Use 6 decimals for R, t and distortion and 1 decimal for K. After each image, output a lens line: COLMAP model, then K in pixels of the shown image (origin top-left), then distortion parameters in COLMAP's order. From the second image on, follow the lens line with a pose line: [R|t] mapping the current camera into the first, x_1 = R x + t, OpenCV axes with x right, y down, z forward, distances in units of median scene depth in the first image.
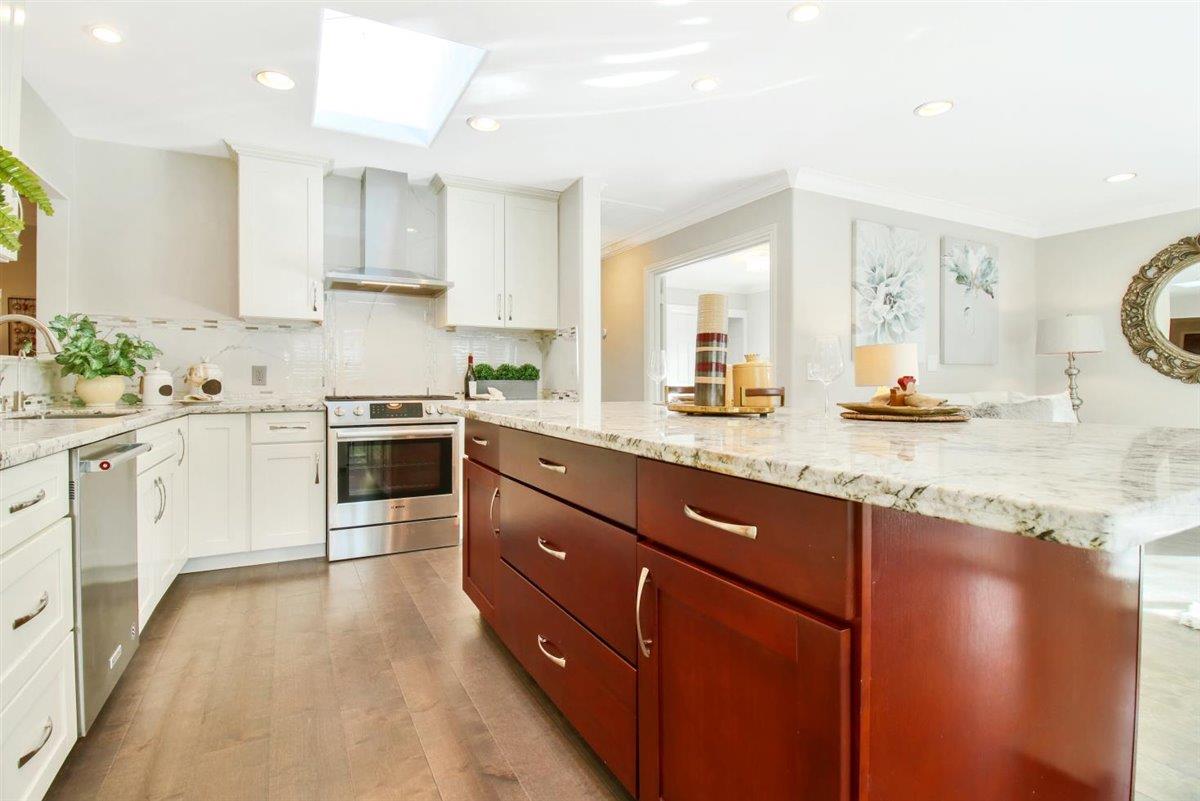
lens RADIAL K [[583.1, 0, 593.1], [0, 583.1, 386.9], [0, 0, 1]] dist [0.001417, -0.012739]
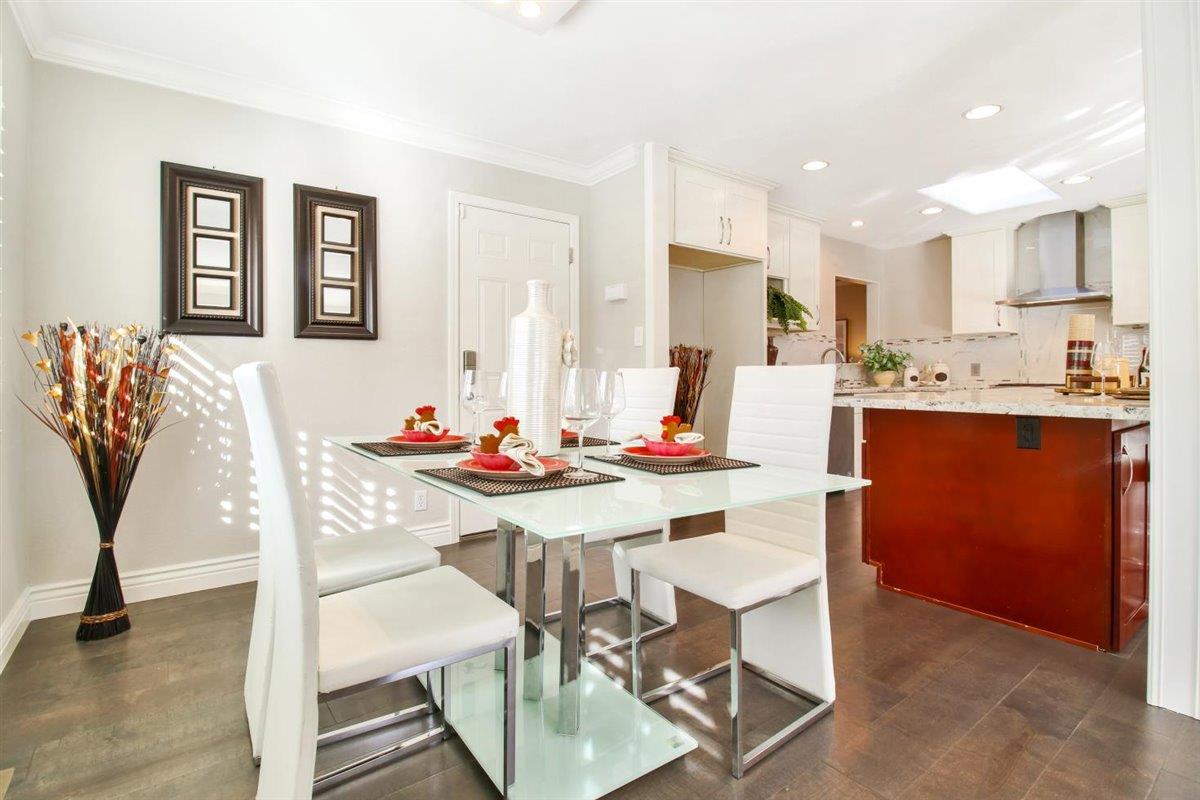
lens RADIAL K [[582.4, 0, 594.7], [0, 582.4, 378.8], [0, 0, 1]] dist [-0.011939, -0.001207]
pose [[0.151972, 0.004018, -0.988377, 0.963586], [-0.001682, 0.999991, 0.003807, 0.001180], [0.988383, 0.001084, 0.151978, -0.291577]]
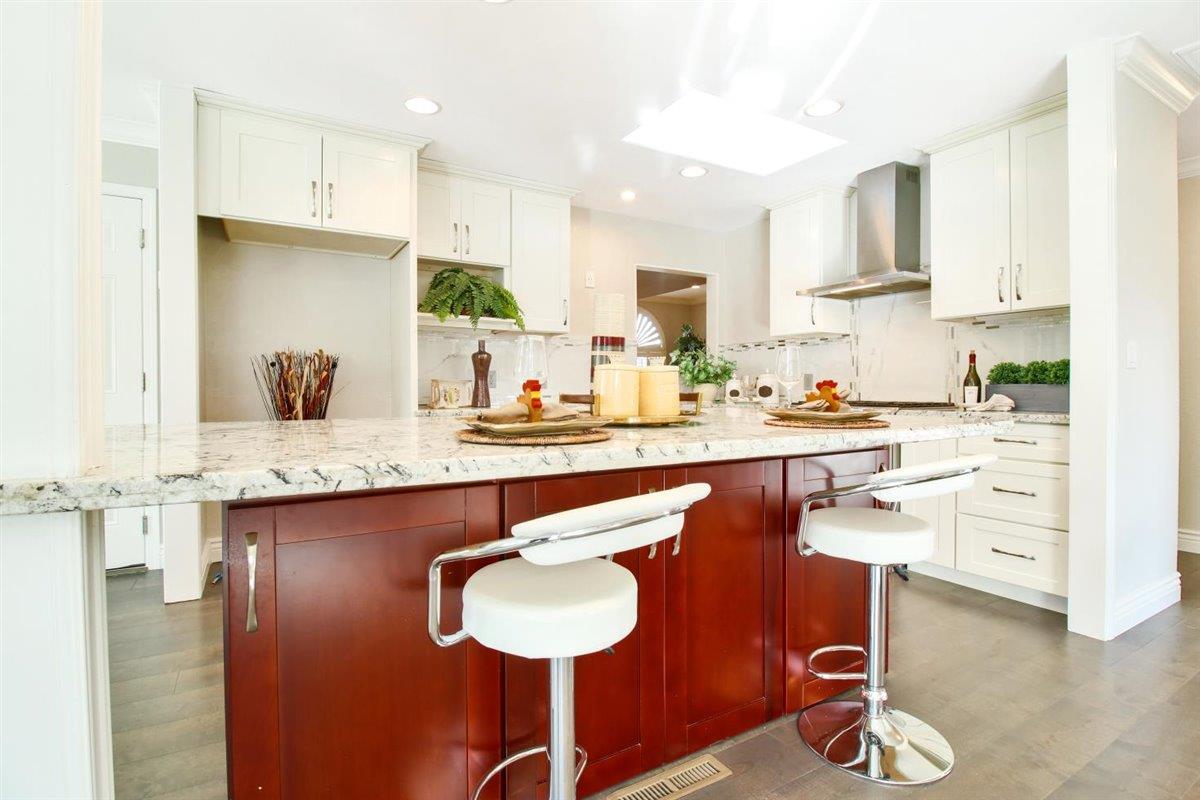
lens RADIAL K [[574.2, 0, 600.0], [0, 574.2, 400.0], [0, 0, 1]] dist [-0.002124, -0.000393]
pose [[0.040403, 0.022028, -0.998941, 0.722180], [-0.003909, 0.999753, 0.021888, -0.007692], [0.999176, 0.003021, 0.040479, 0.624725]]
